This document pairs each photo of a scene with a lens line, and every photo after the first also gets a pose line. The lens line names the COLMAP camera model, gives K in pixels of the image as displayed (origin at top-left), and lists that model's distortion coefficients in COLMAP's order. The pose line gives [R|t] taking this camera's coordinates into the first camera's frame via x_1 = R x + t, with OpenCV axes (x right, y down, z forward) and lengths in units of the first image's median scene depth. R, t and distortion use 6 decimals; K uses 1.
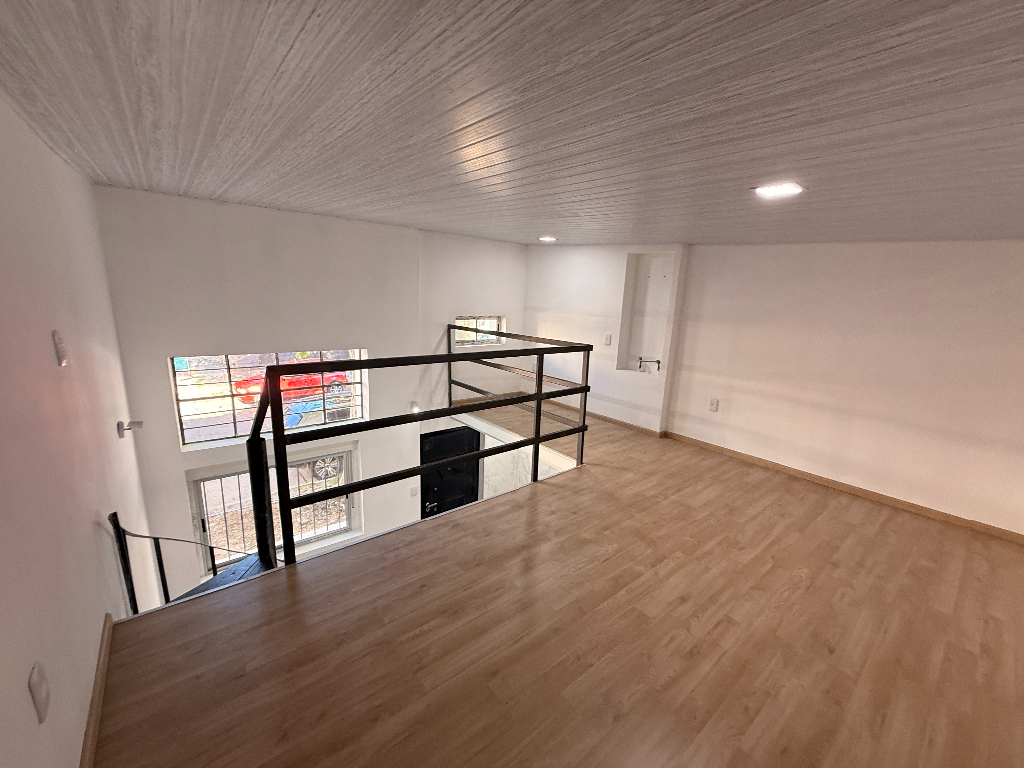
lens RADIAL K [[409.7, 0, 511.8], [0, 409.7, 383.1], [0, 0, 1]] dist [-0.002804, 0.000684]
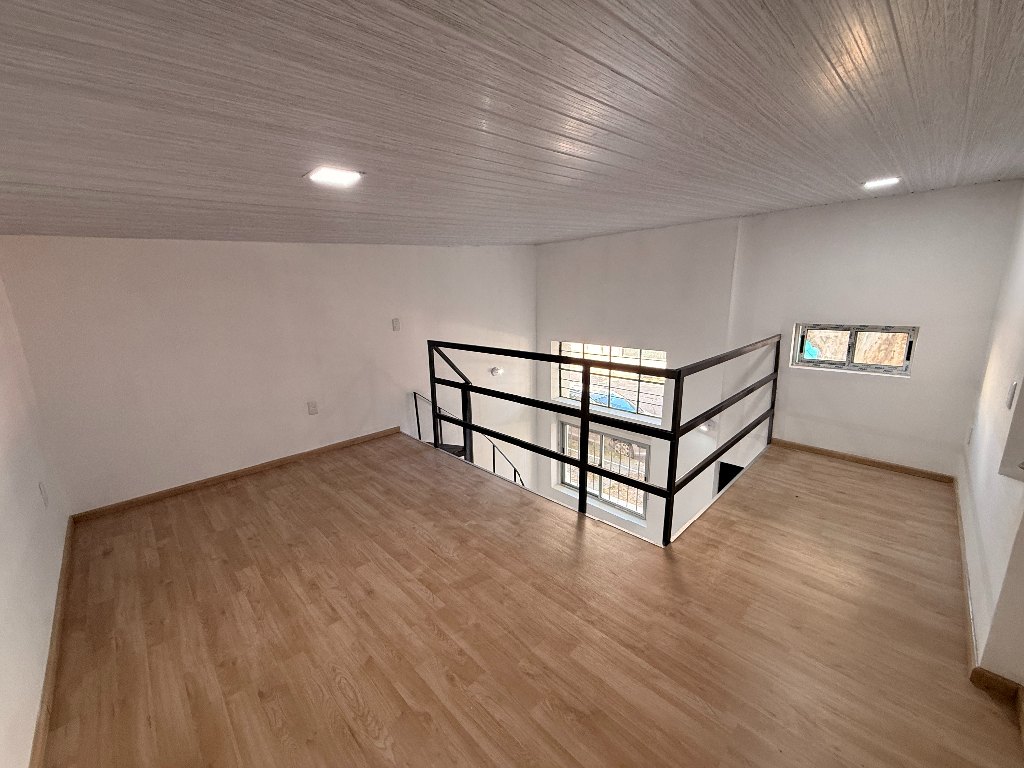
lens RADIAL K [[409.7, 0, 509.3], [0, 409.7, 385.5], [0, 0, 1]] dist [-0.002804, 0.000684]
pose [[0.078989, 0.173445, -0.981671, 1.441791], [-0.179334, 0.971154, 0.157157, -0.220046], [0.980612, 0.163633, 0.107815, 1.203657]]
